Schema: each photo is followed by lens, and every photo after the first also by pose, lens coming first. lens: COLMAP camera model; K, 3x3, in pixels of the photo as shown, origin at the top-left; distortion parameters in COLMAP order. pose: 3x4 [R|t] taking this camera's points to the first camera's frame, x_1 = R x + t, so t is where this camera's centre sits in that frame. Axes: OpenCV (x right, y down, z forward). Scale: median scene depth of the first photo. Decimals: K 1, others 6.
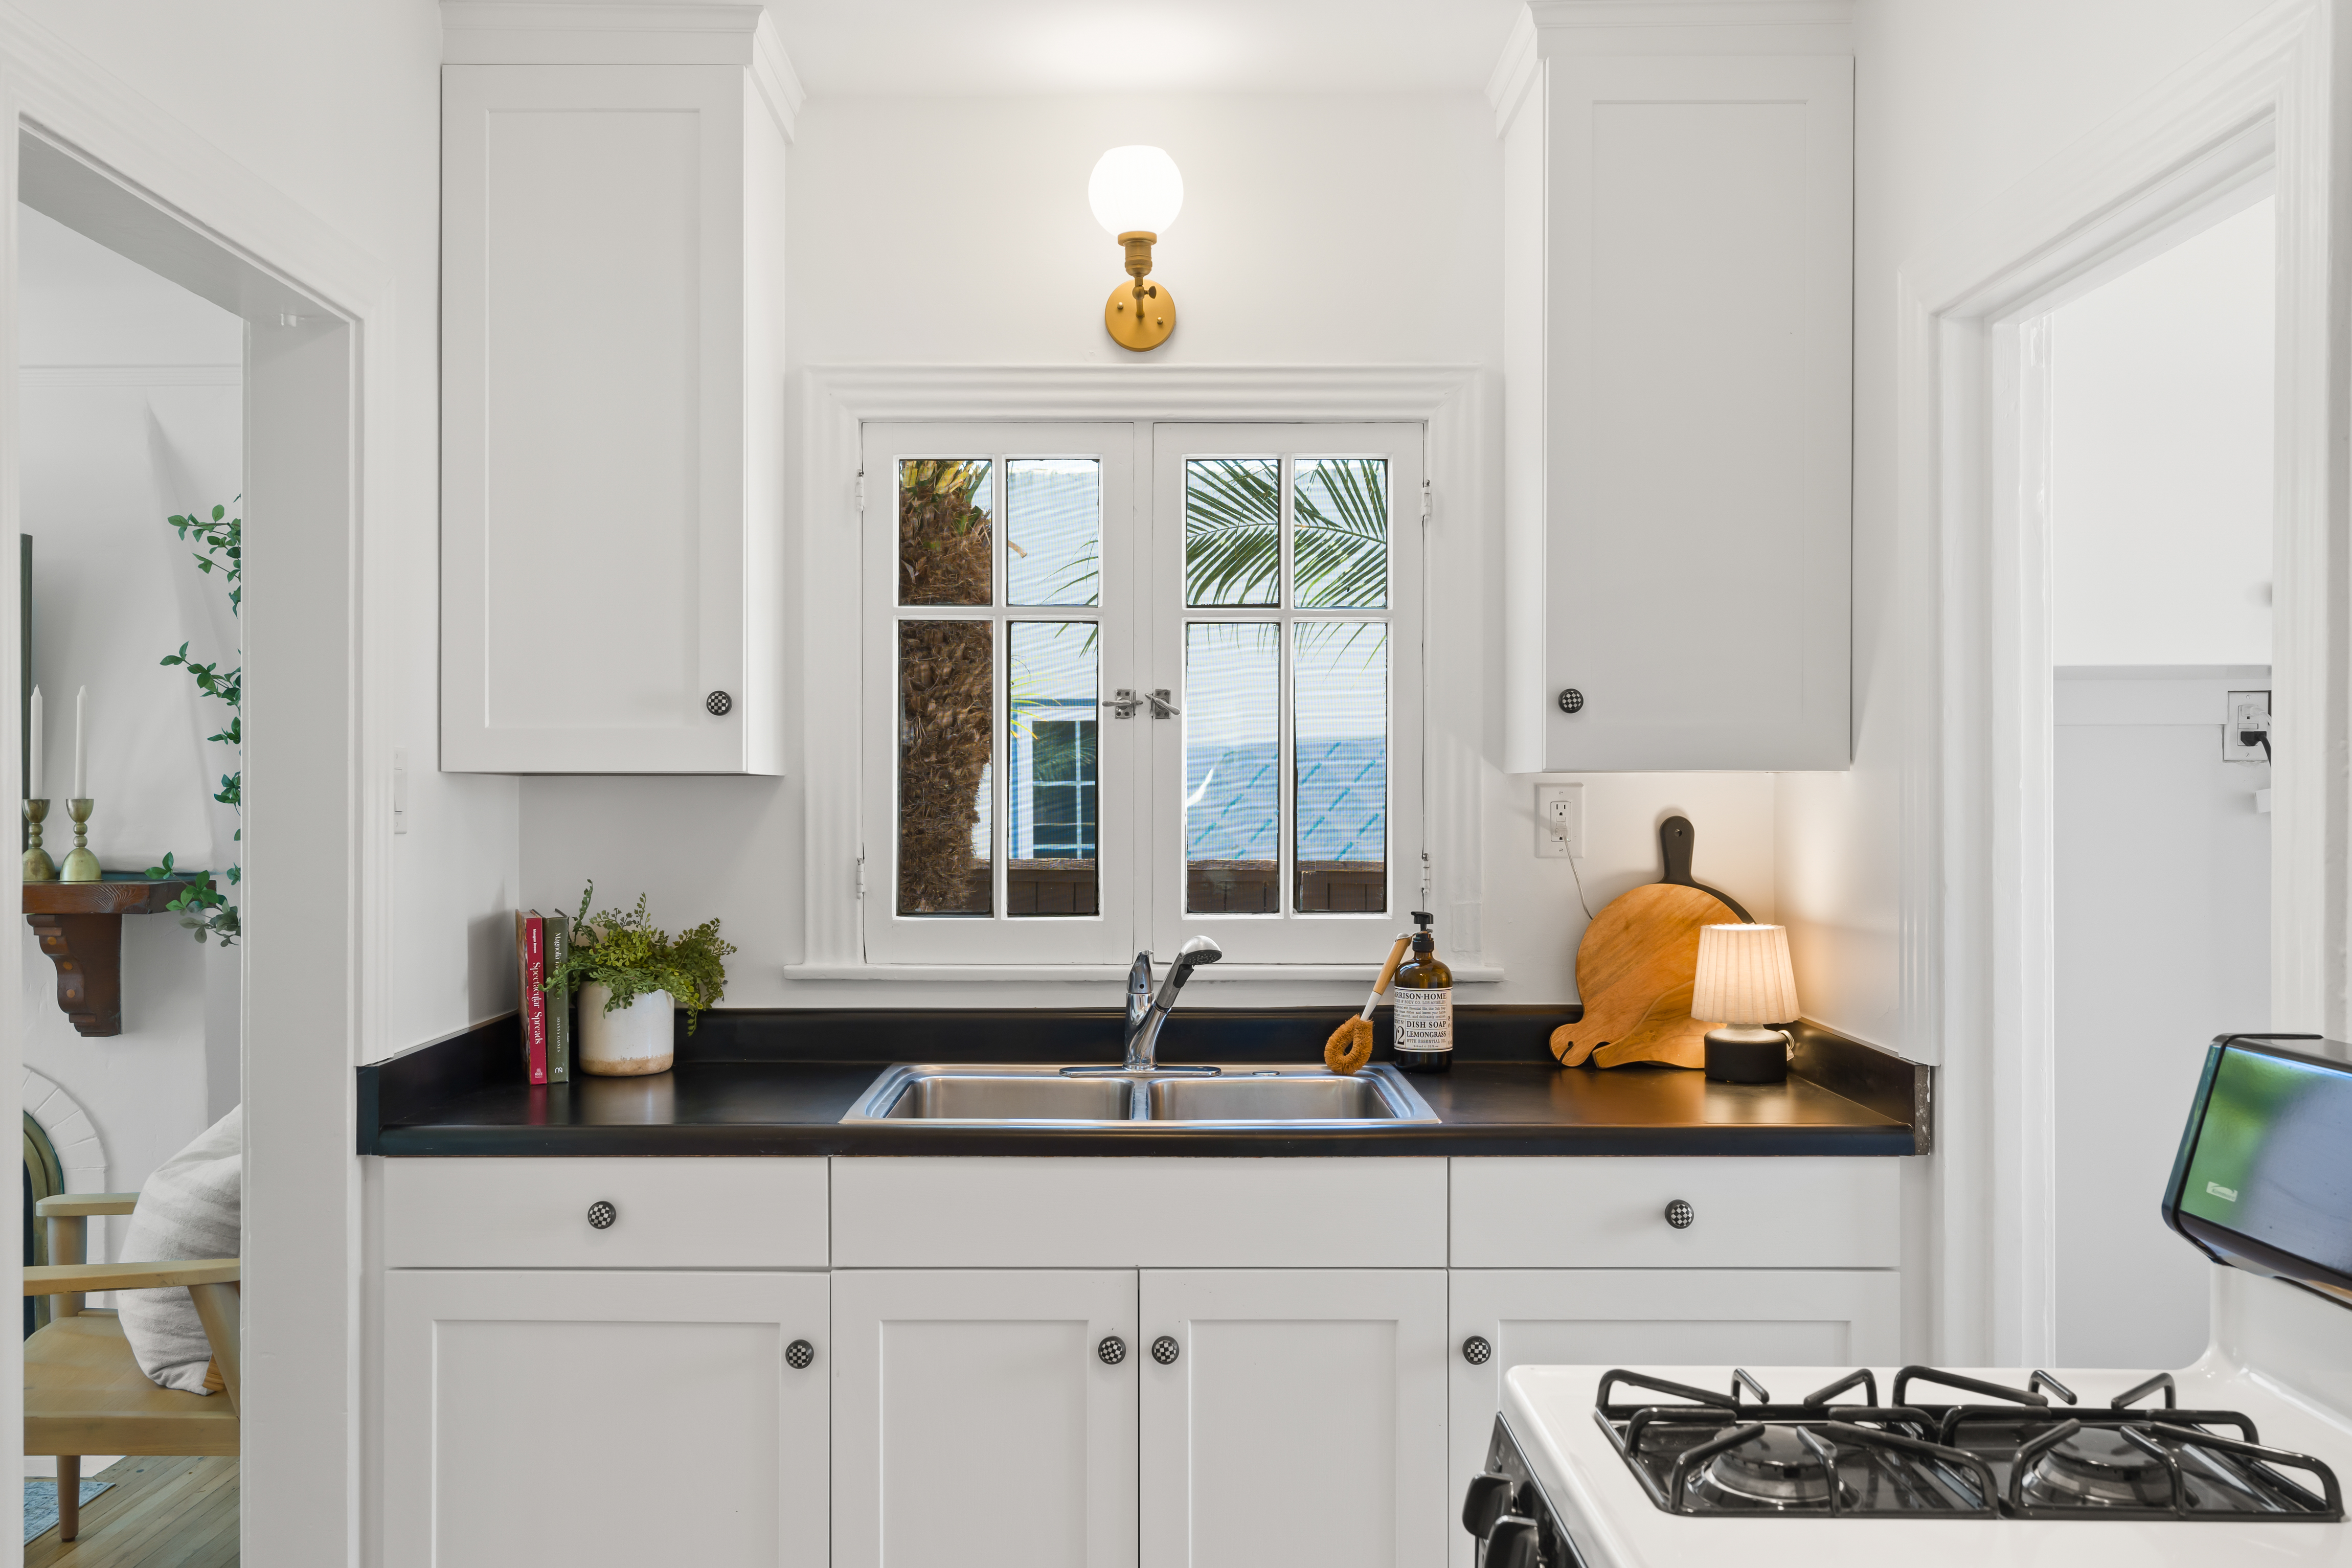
lens RADIAL K [[1839.1, 0, 1144.0], [0, 1839.1, 826.1], [0, 0, 1]] dist [-0.008157, 0.001329]
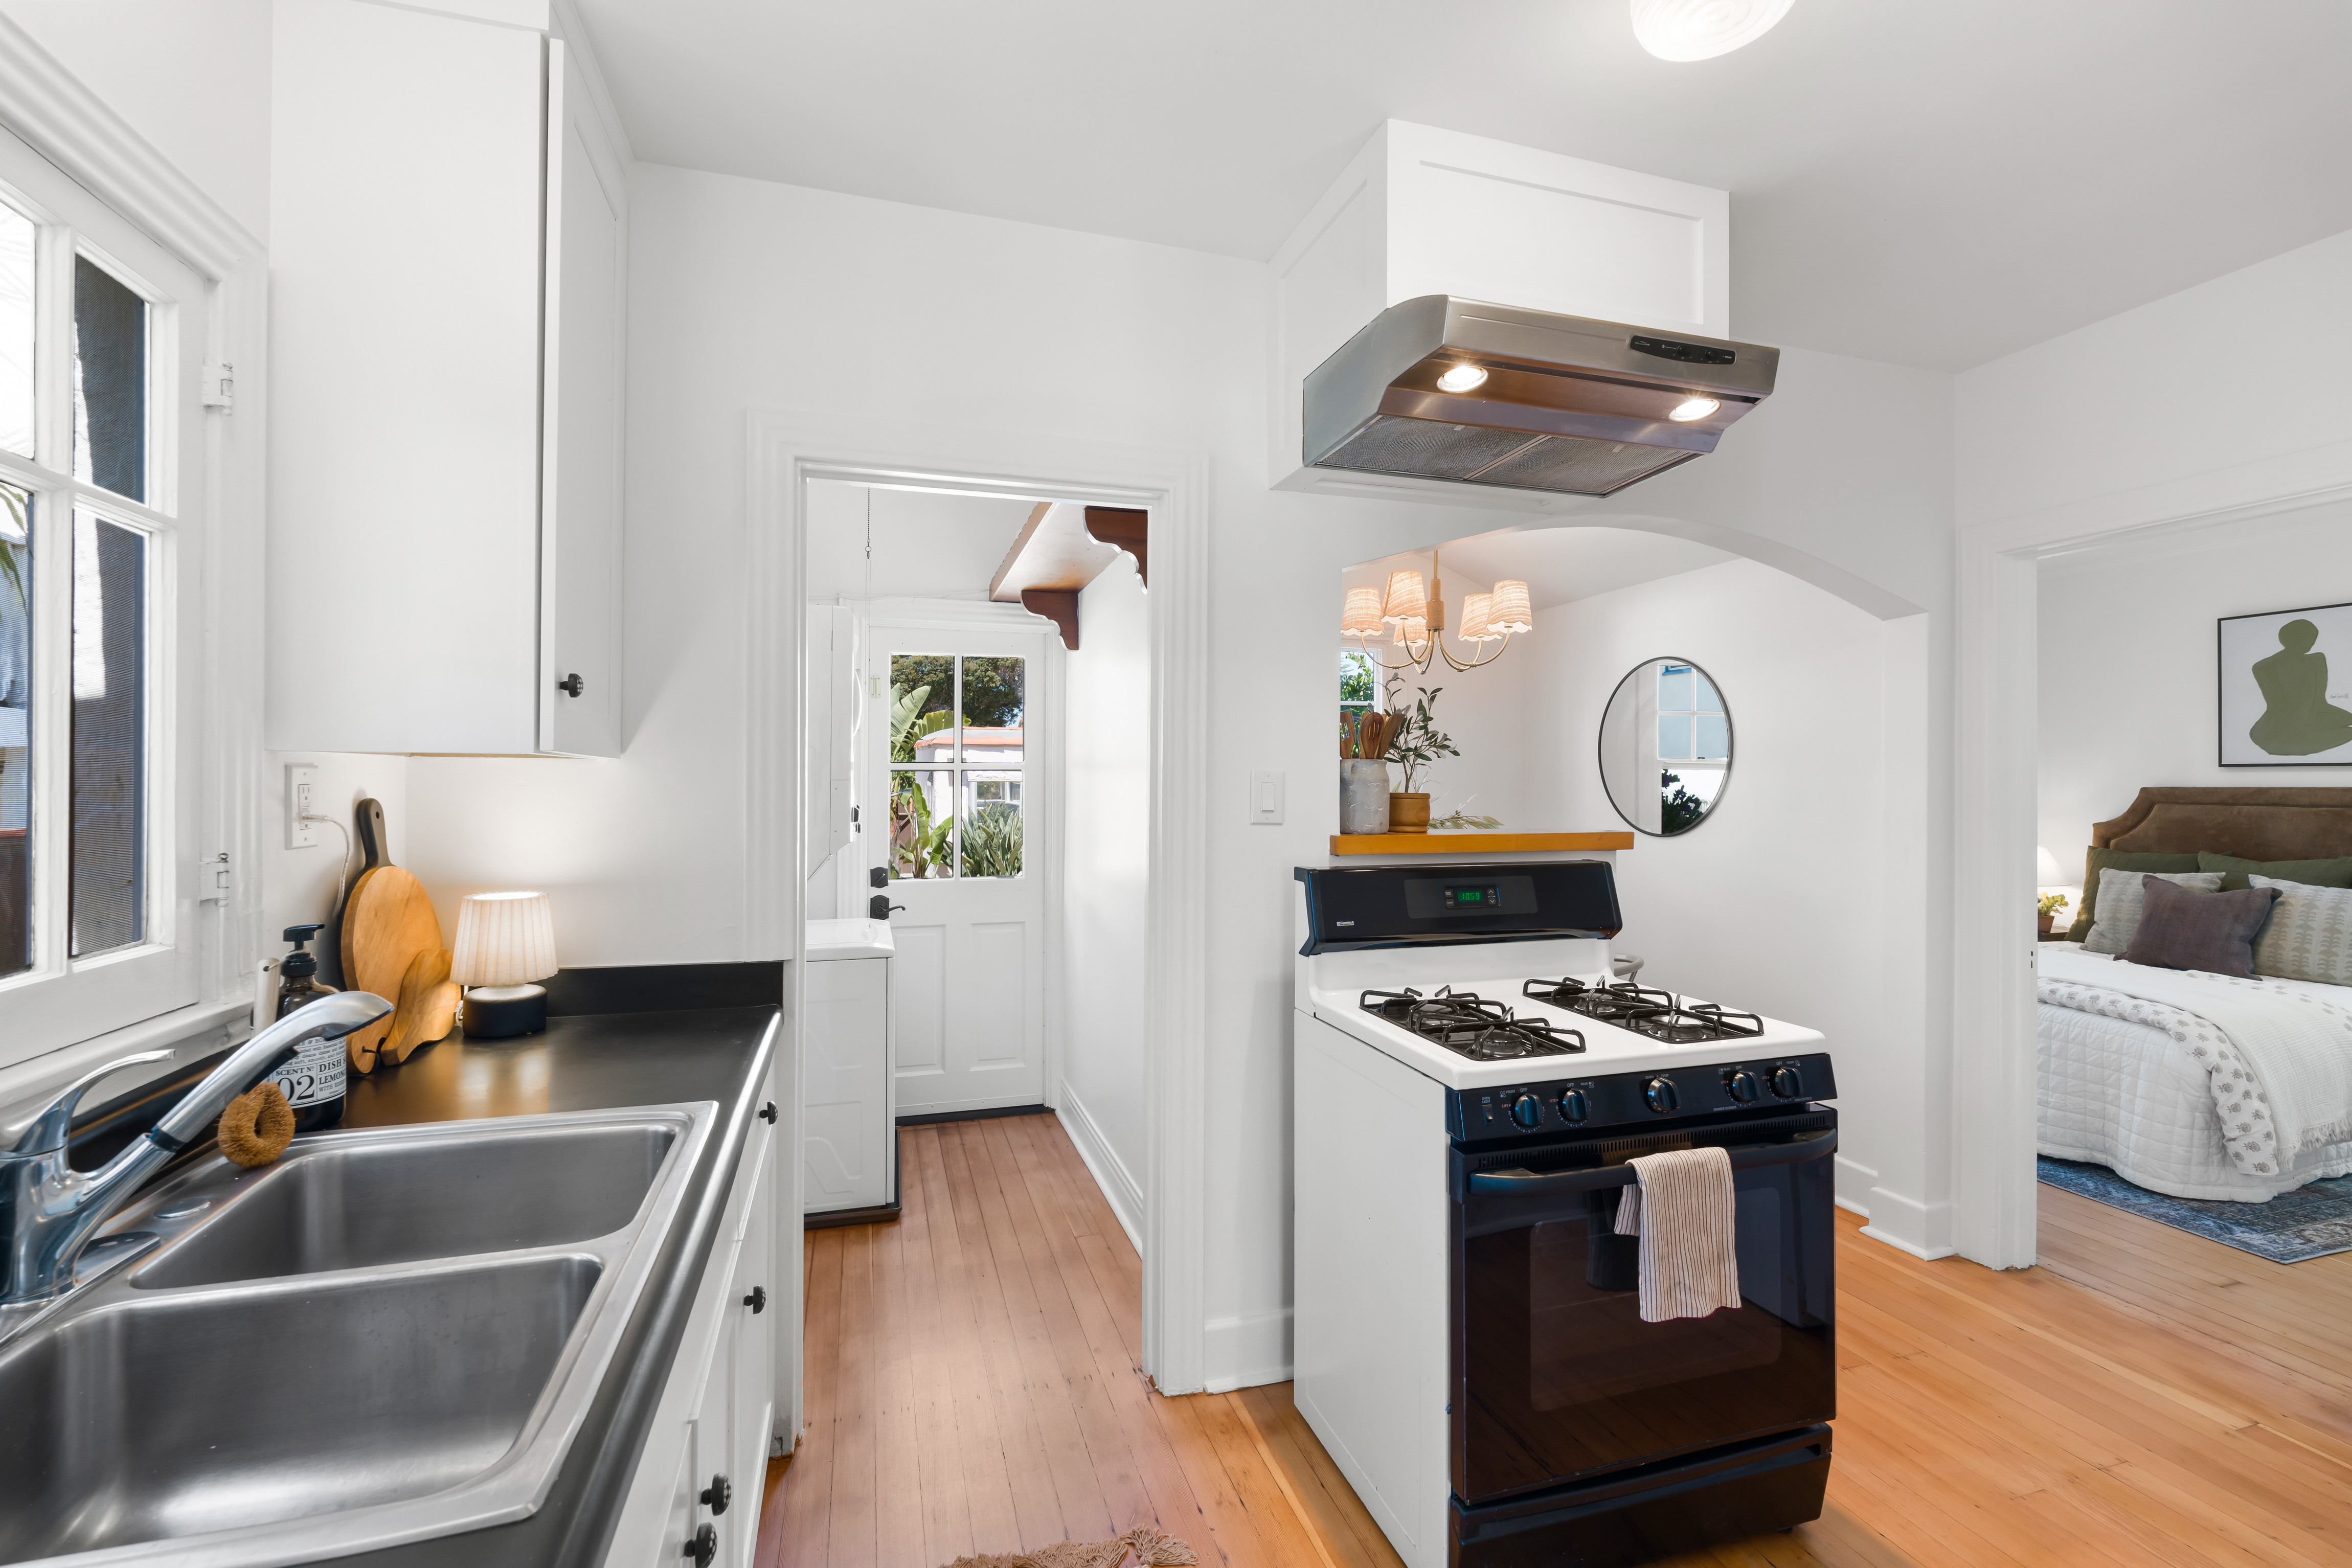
lens RADIAL K [[1030.3, 0, 1182.3], [0, 1030.3, 780.2], [0, 0, 1]] dist [-0.001800, -0.000197]
pose [[-0.276506, -0.001579, 0.961011, -0.291721], [0.006272, 0.999974, 0.003448, -0.011428], [-0.960992, 0.006981, -0.276489, 0.597227]]
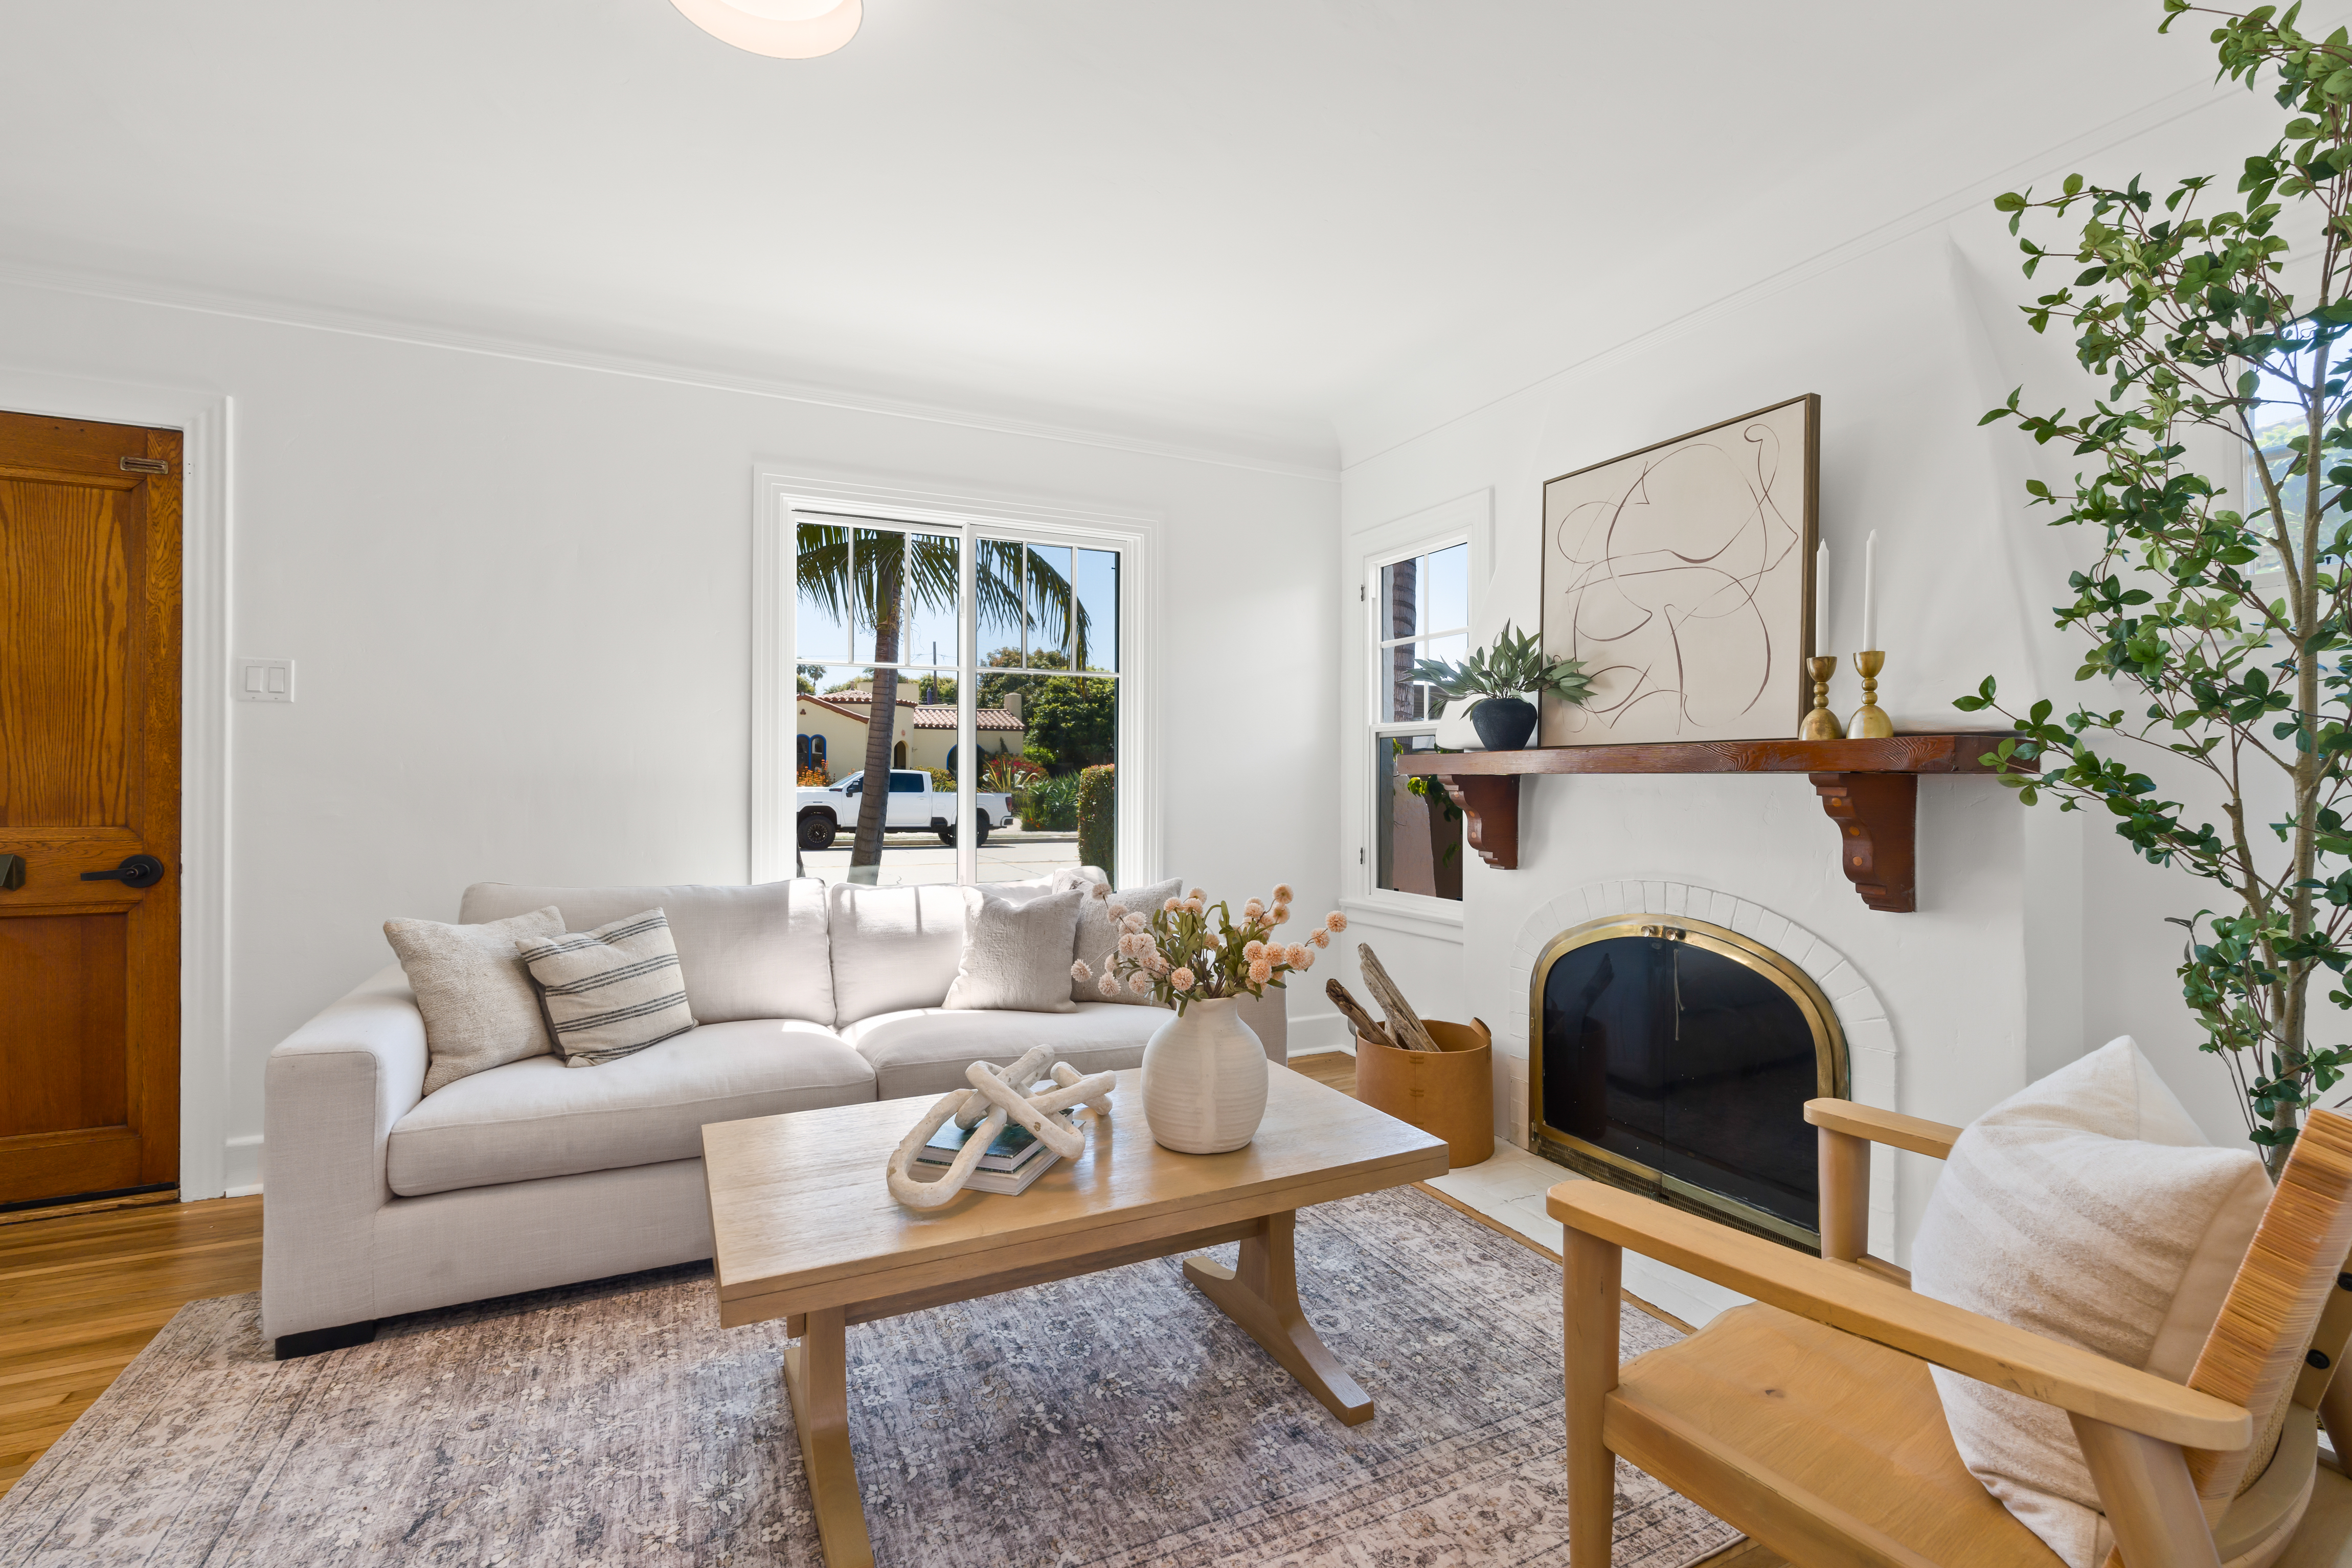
lens RADIAL K [[1030.3, 0, 1167.6], [0, 1030.3, 775.0], [0, 0, 1]] dist [-0.001800, -0.000197]
pose [[0.426031, -0.002645, -0.904705, -0.270680], [-0.009096, 0.999933, -0.007206, 0.056338], [0.904663, 0.011300, 0.425979, 0.476107]]
